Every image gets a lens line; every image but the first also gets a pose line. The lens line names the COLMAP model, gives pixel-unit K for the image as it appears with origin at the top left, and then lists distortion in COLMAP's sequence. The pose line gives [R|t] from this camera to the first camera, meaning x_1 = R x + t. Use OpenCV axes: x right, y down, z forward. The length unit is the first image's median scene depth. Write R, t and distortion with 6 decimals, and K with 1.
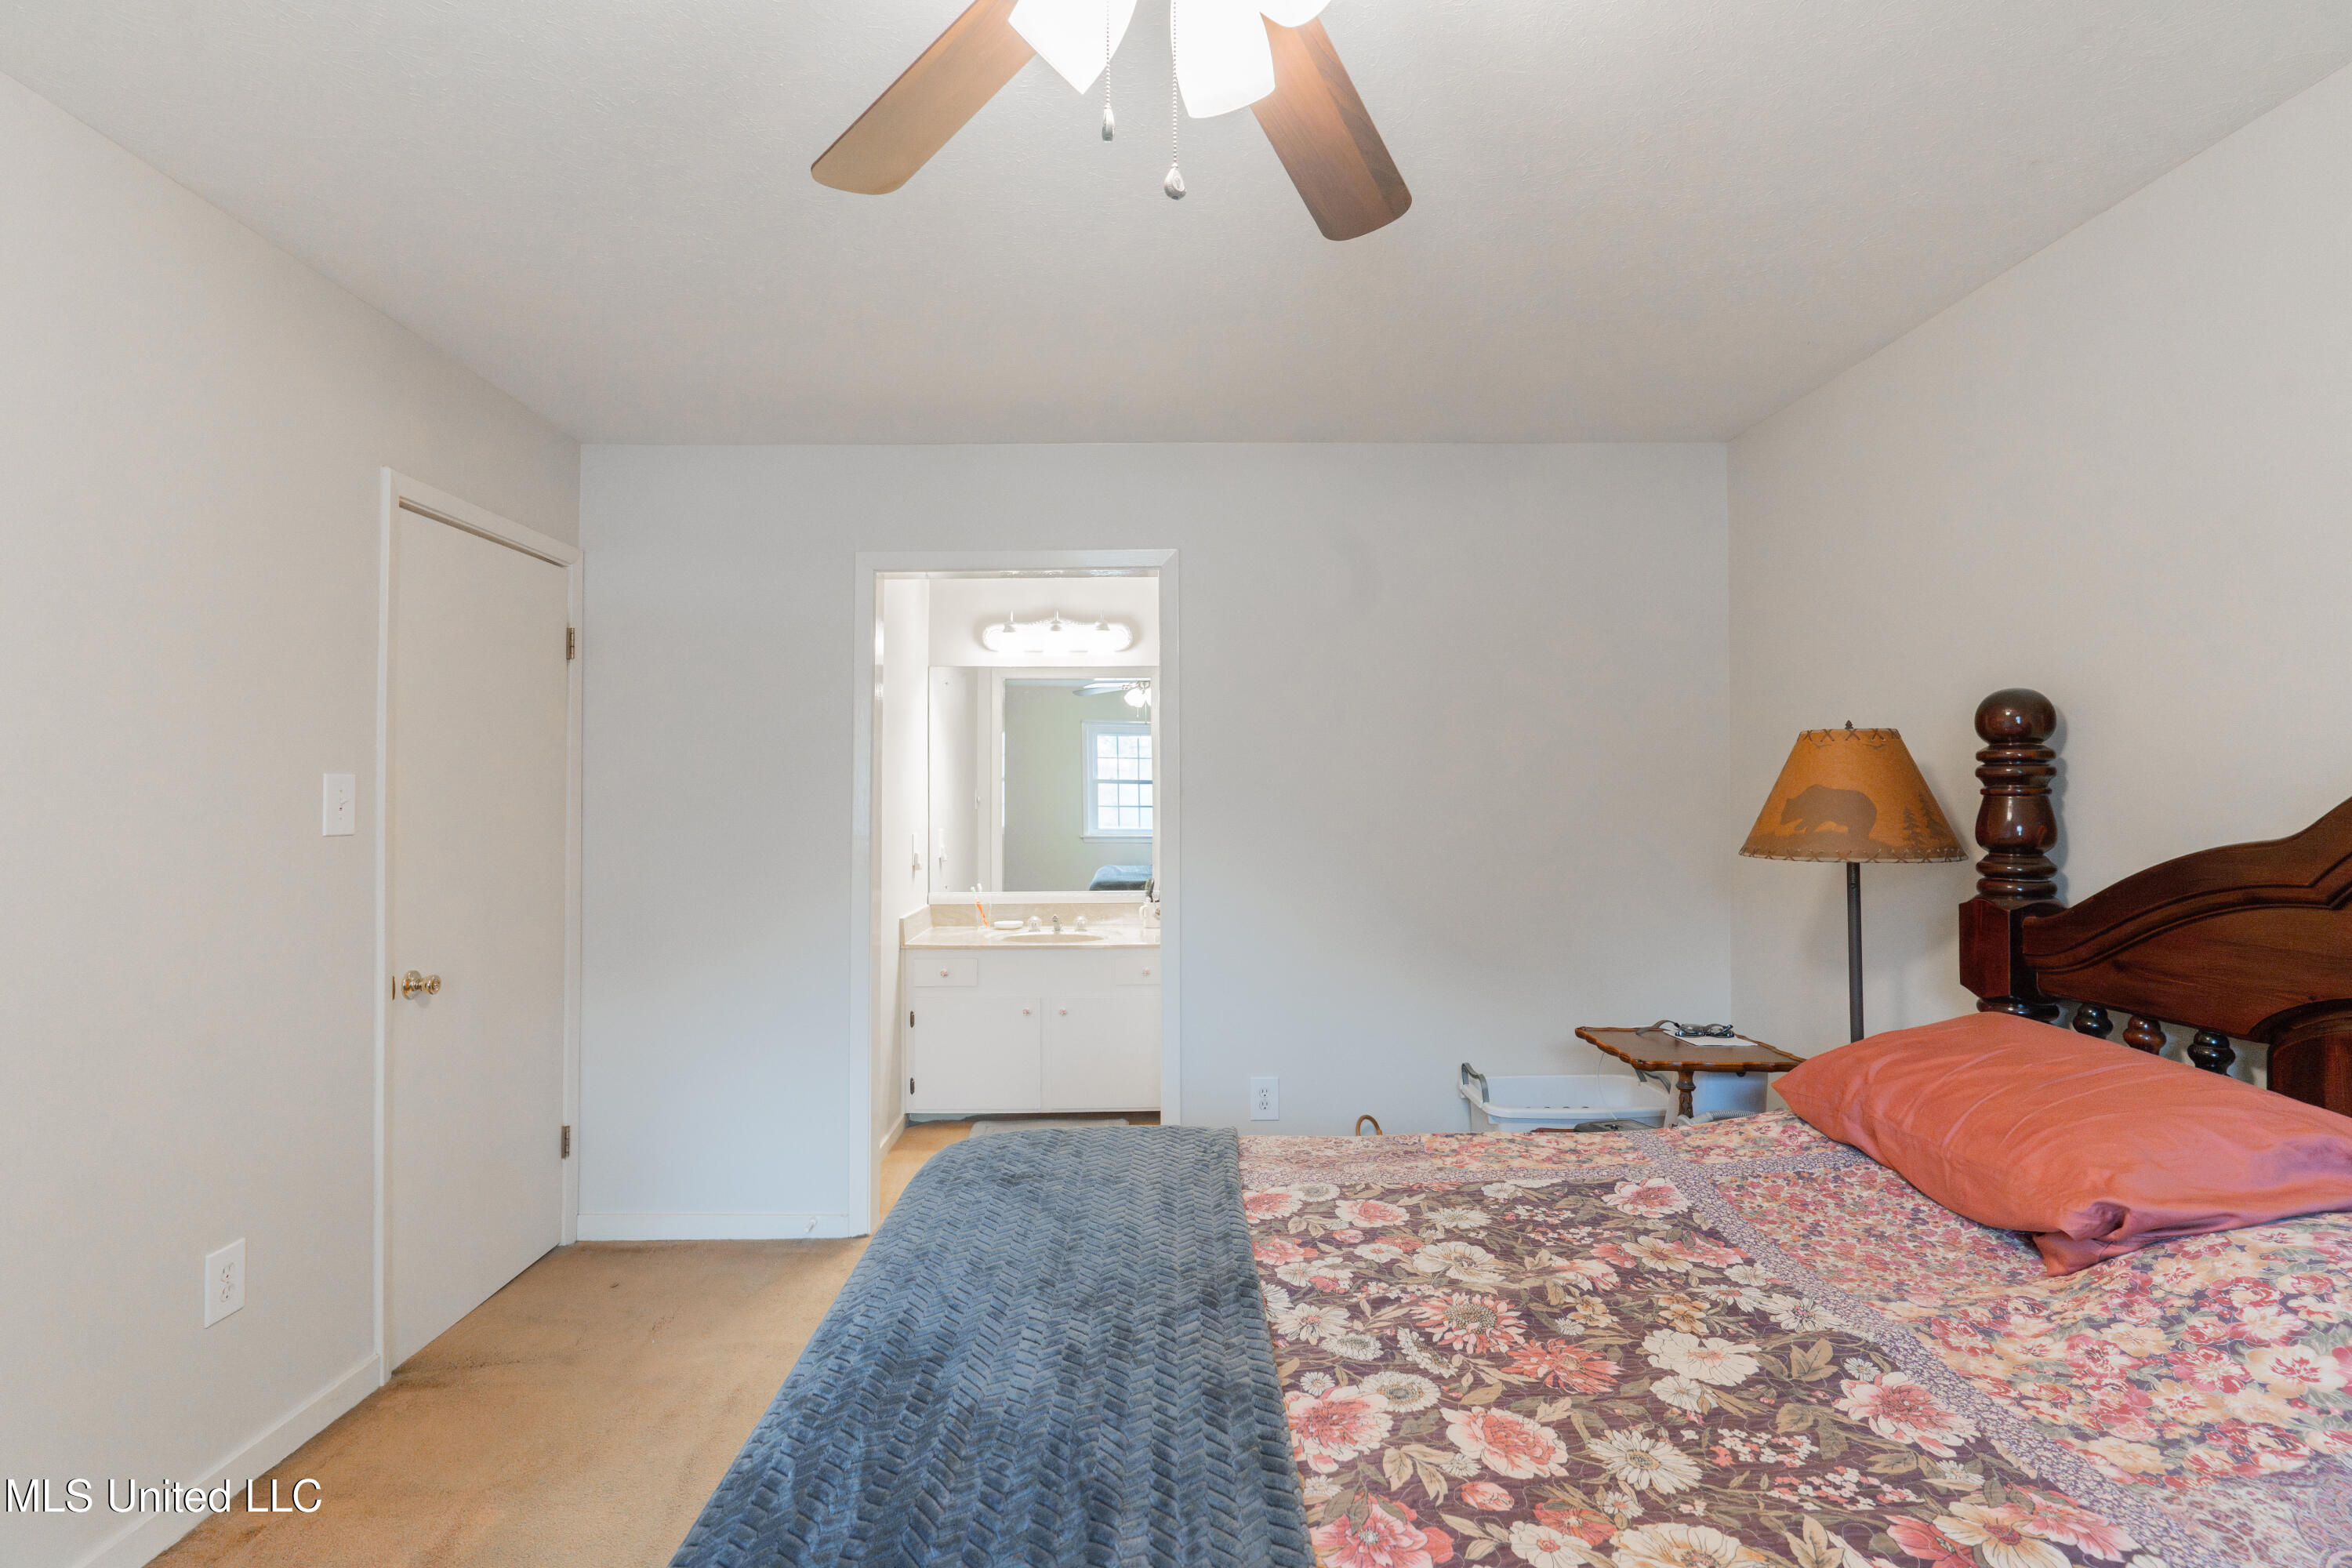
lens RADIAL K [[1124.2, 0, 1176.0], [0, 1124.2, 784.0], [0, 0, 1]] dist [-0.002280, 0.000334]
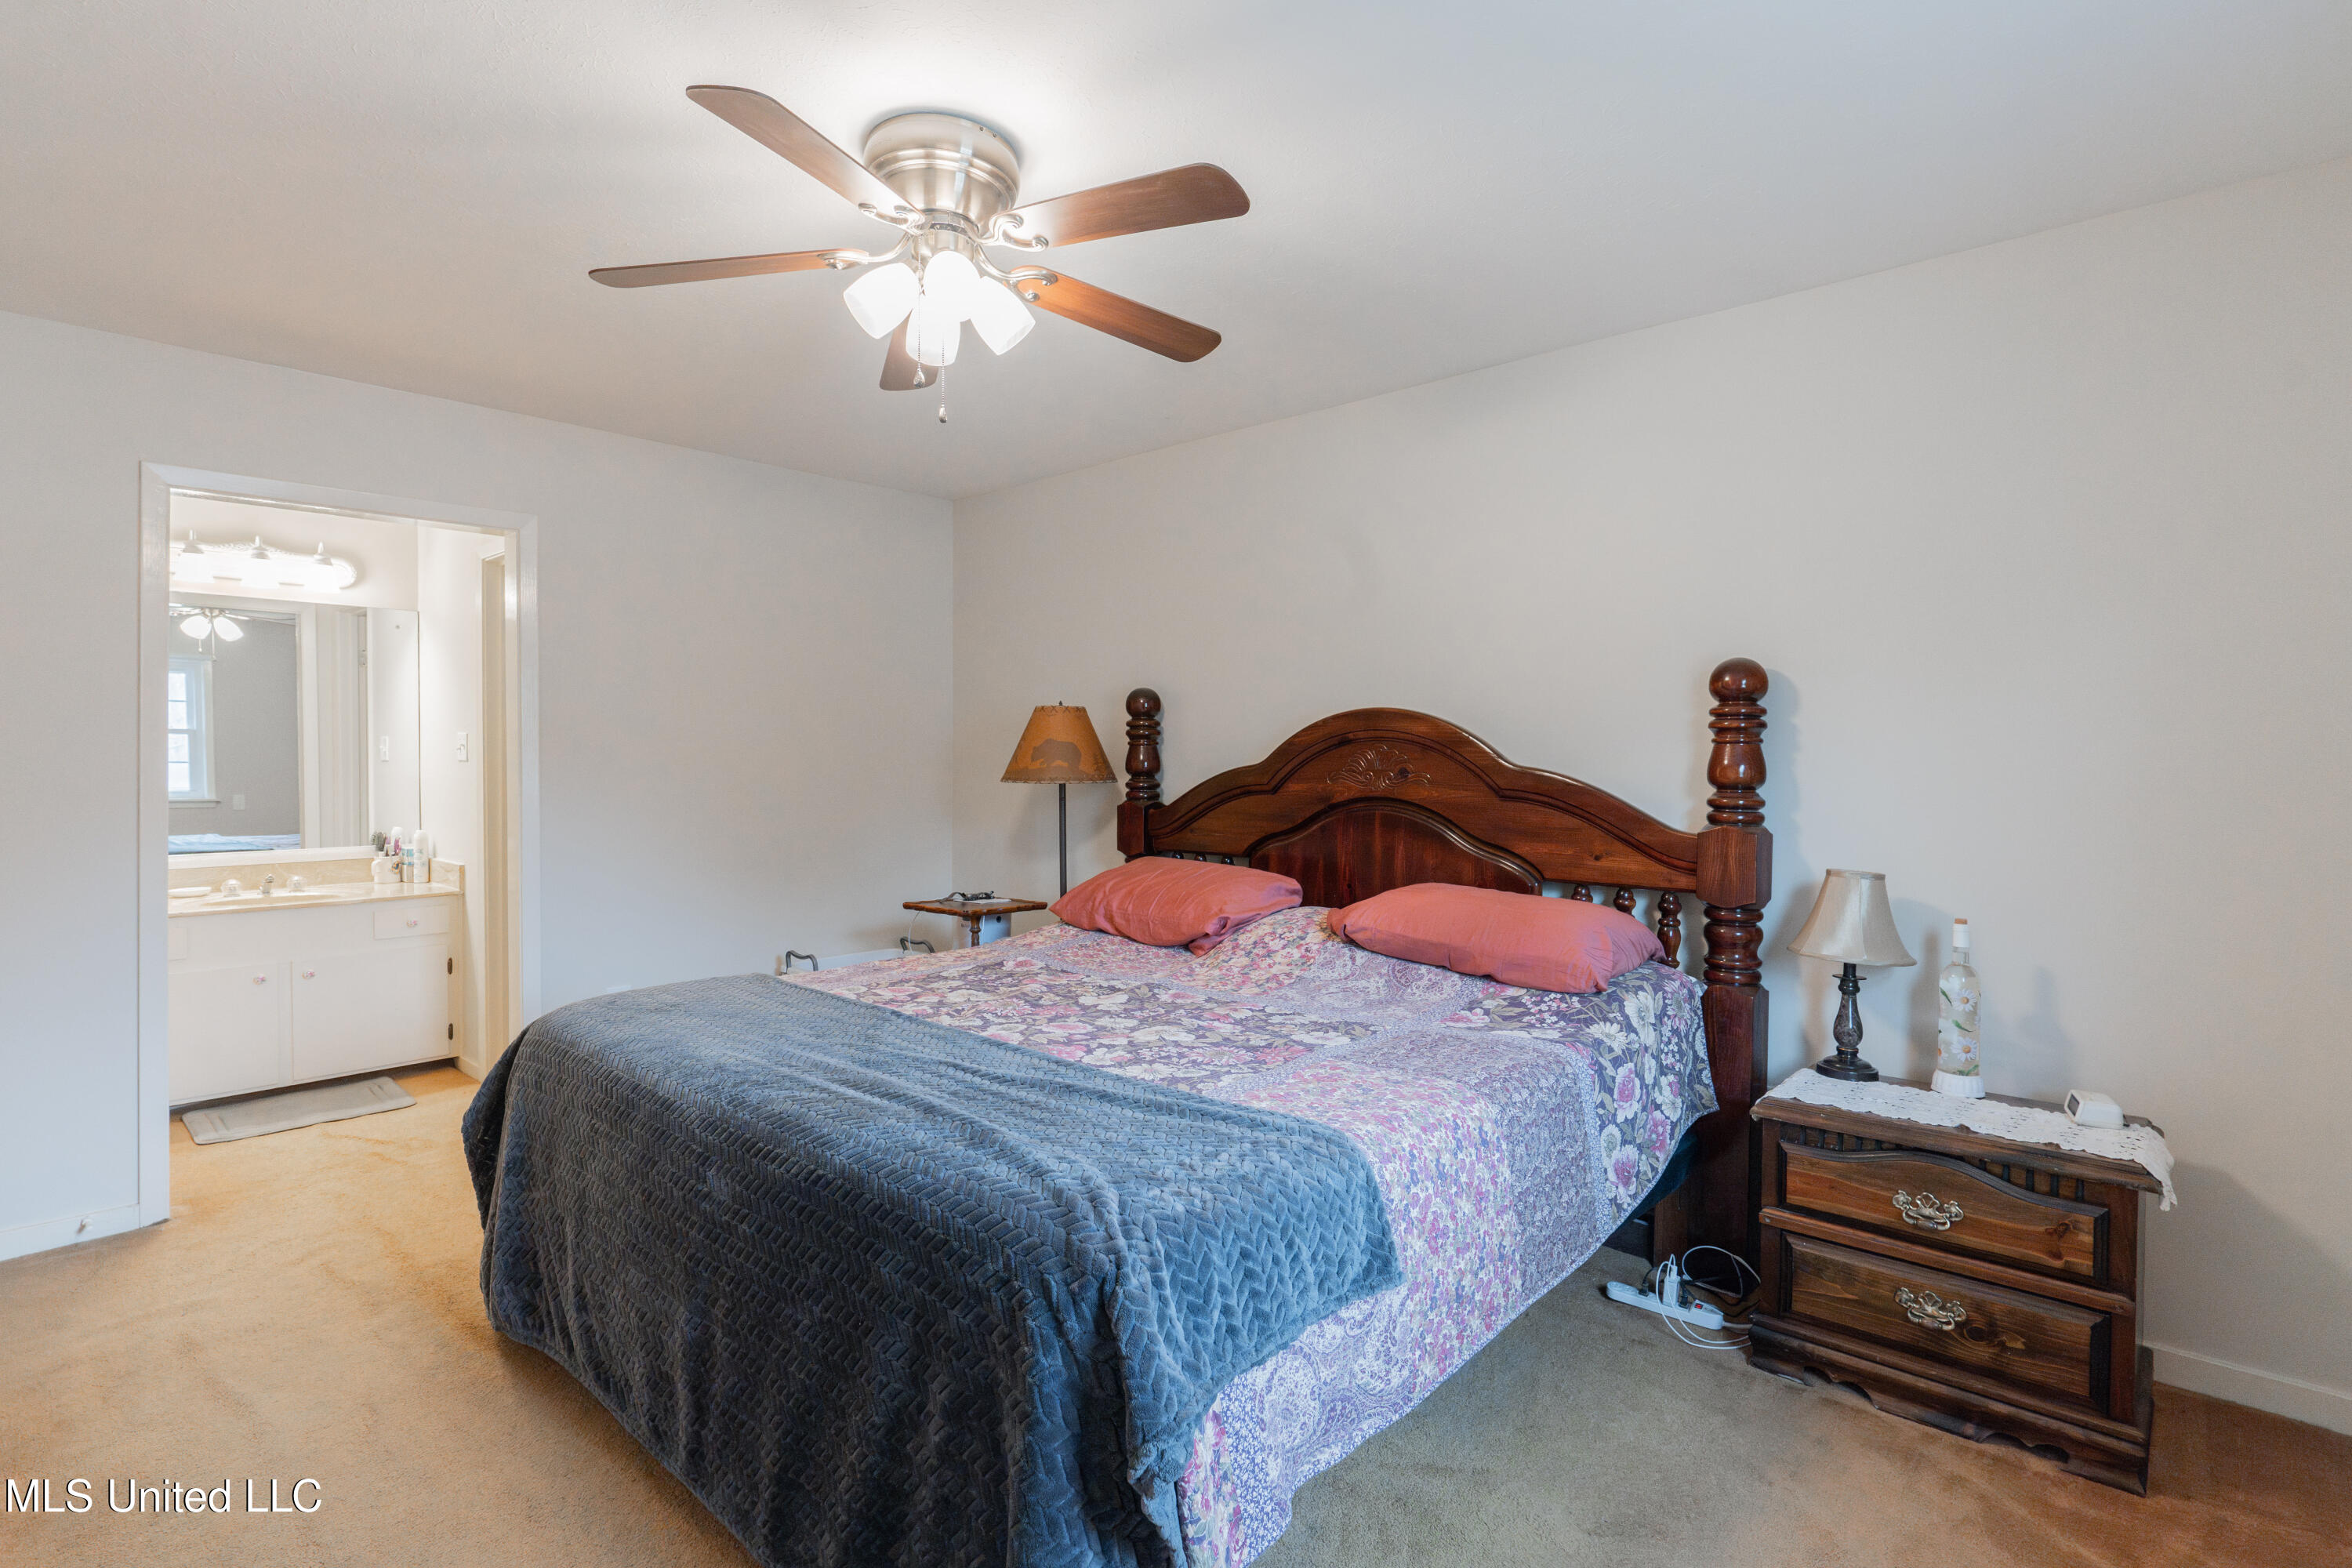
lens RADIAL K [[1124.2, 0, 1176.0], [0, 1124.2, 784.0], [0, 0, 1]] dist [-0.002280, 0.000334]
pose [[0.690577, -0.012725, 0.723147, -0.556791], [-0.011107, 0.999541, 0.028196, 0.020636], [-0.723173, -0.027503, 0.690119, -0.321940]]
